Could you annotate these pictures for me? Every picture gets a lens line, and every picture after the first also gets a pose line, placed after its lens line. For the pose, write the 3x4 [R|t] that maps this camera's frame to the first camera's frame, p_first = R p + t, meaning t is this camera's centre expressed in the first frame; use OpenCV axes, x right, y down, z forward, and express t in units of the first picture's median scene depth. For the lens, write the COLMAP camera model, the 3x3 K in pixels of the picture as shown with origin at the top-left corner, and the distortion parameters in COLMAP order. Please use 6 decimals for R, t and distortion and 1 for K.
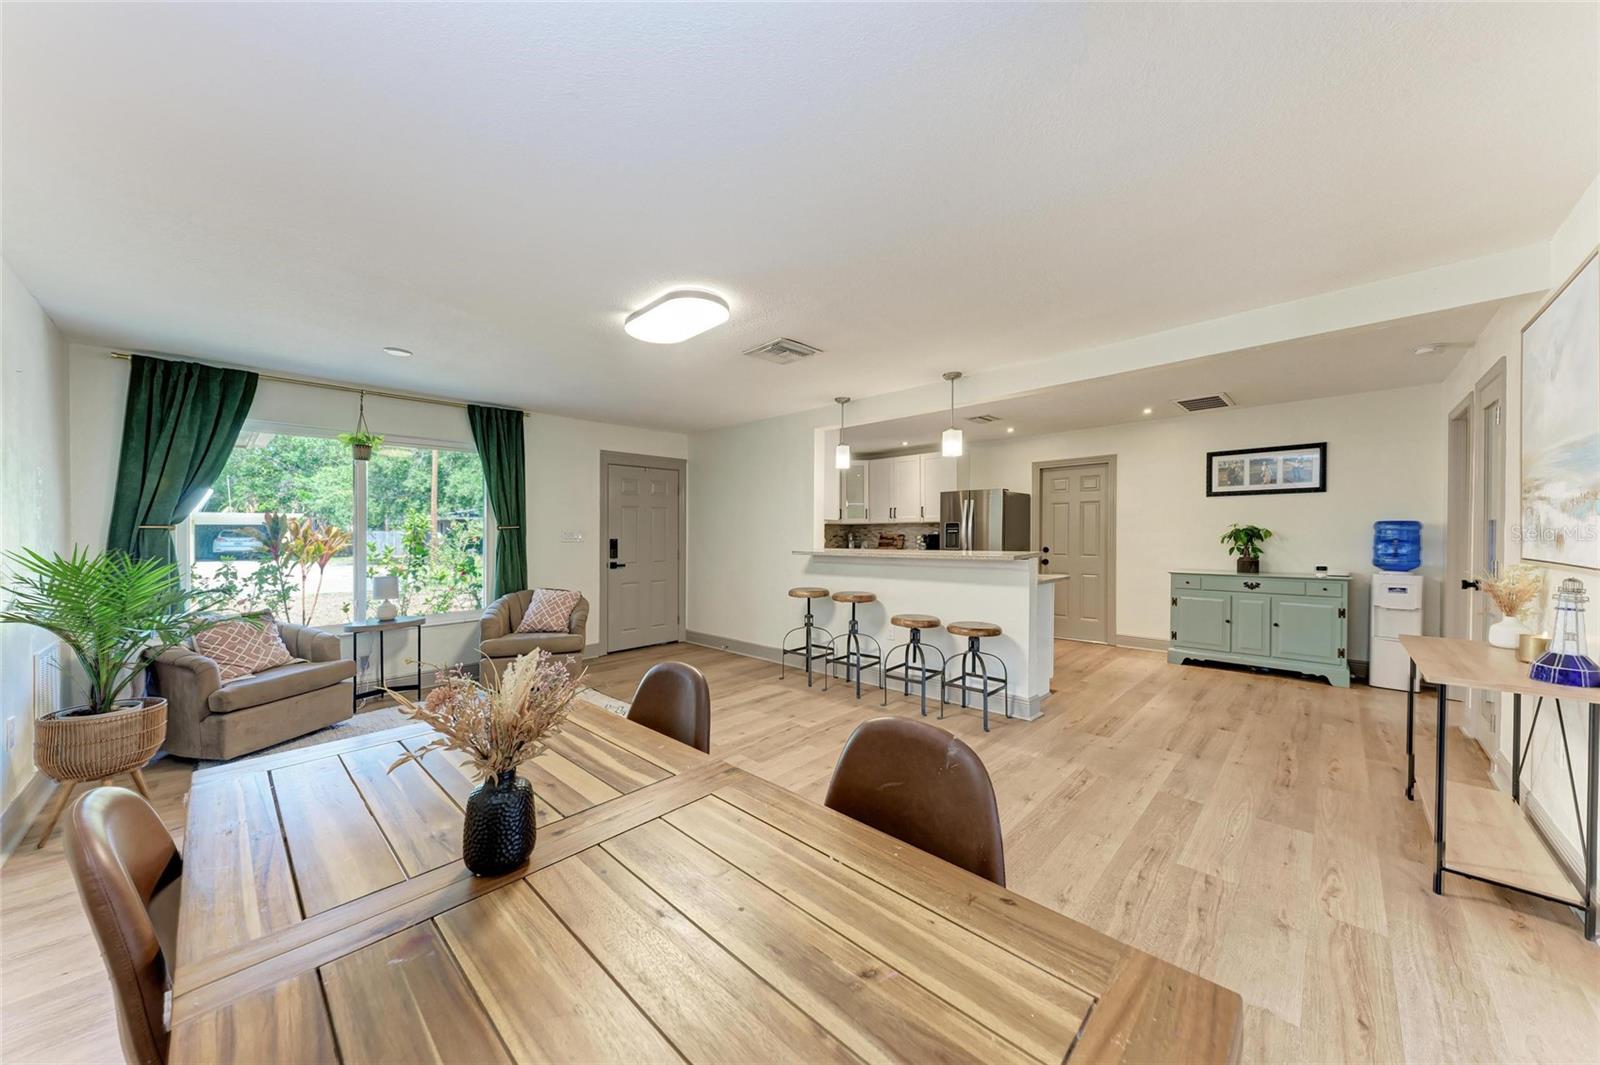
lens RADIAL K [[547.3, 0, 800.9], [0, 547.3, 537.3], [0, 0, 1]] dist [0.014890, -0.006754]
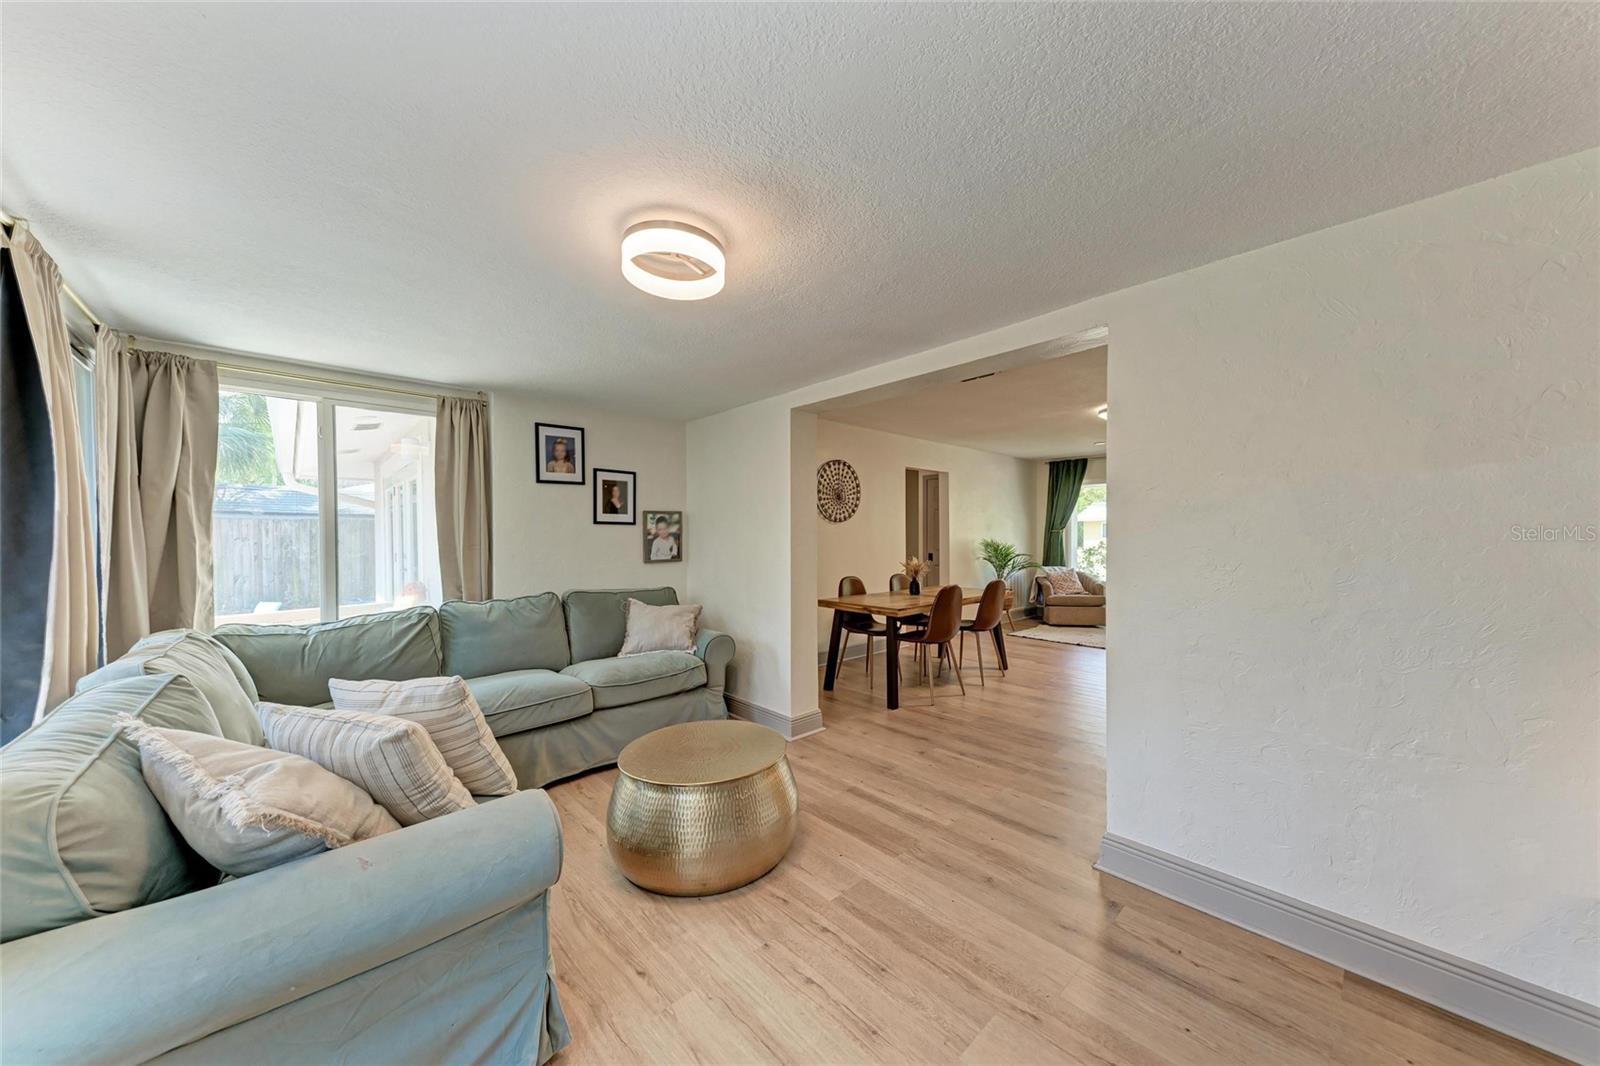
lens RADIAL K [[547.3, 0, 800.9], [0, 547.3, 537.8], [0, 0, 1]] dist [0.014890, -0.006754]
pose [[-0.059420, 0.002501, -0.998230, 0.883750], [0.004321, 0.999988, 0.002248, 0.001442], [0.998224, -0.004180, -0.059430, 0.017016]]
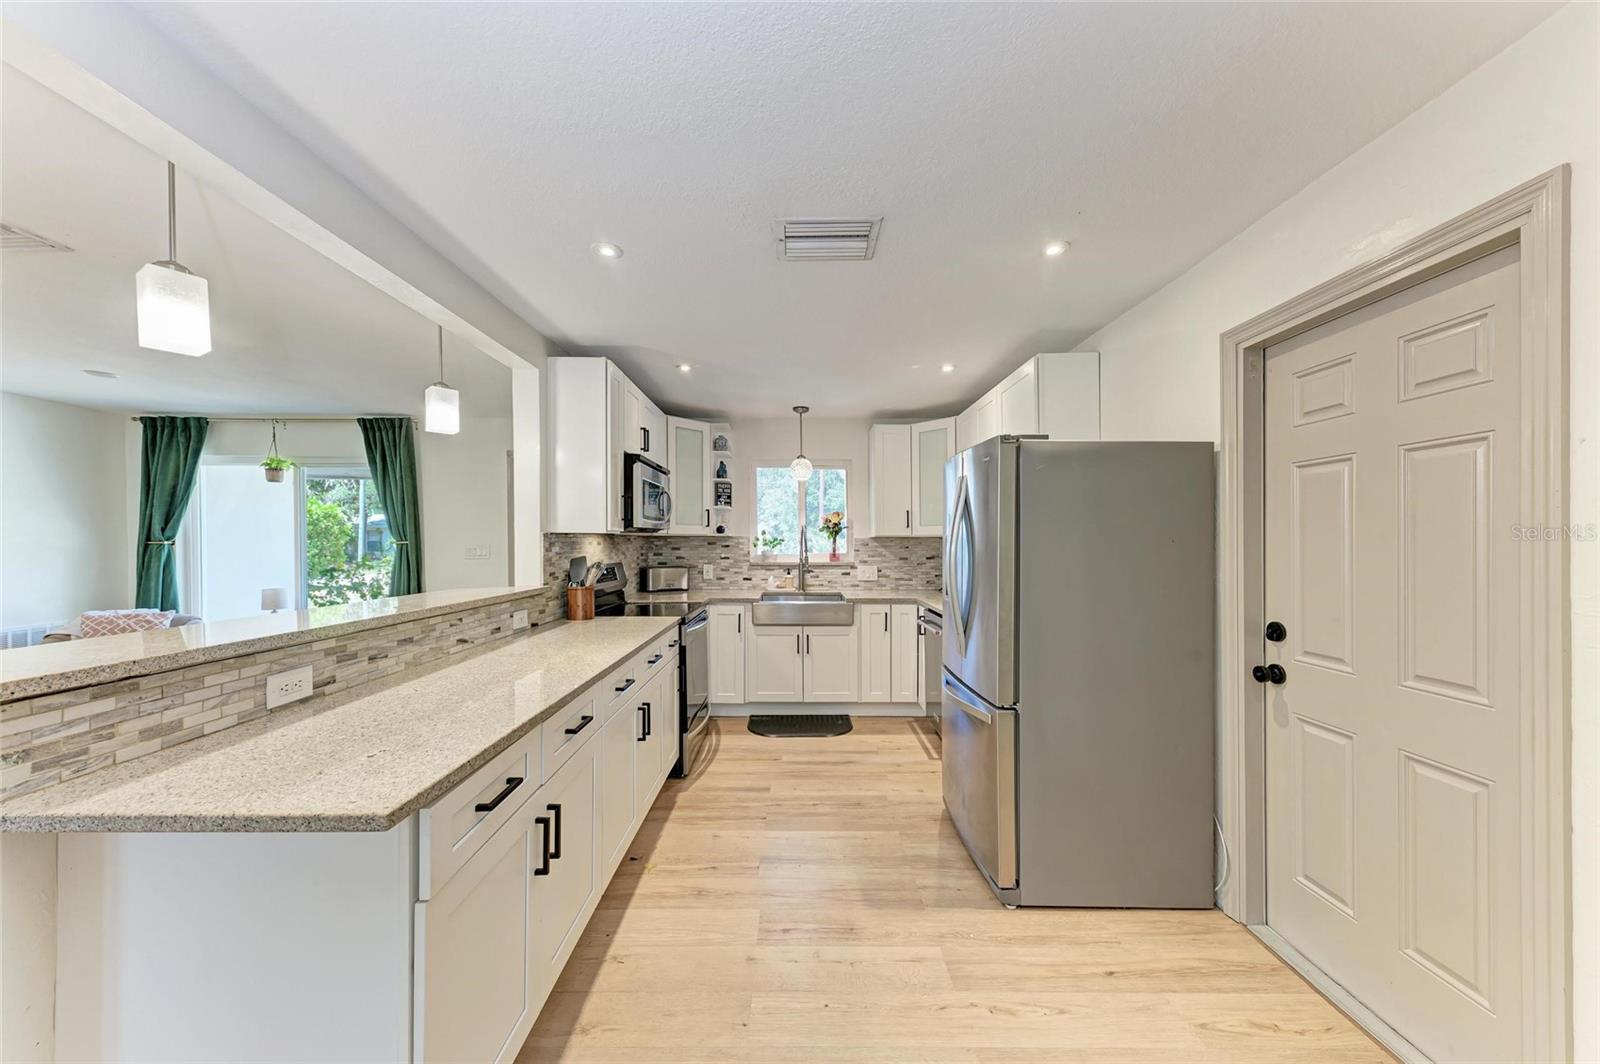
lens RADIAL K [[555.4, 0, 804.3], [0, 555.4, 536.6], [0, 0, 1]] dist [0.002640, 0.000095]
pose [[0.700250, 0.000190, -0.713897, 0.614770], [-0.011992, 0.999862, -0.011496, -0.025208], [0.713797, 0.016611, 0.700156, 0.804481]]
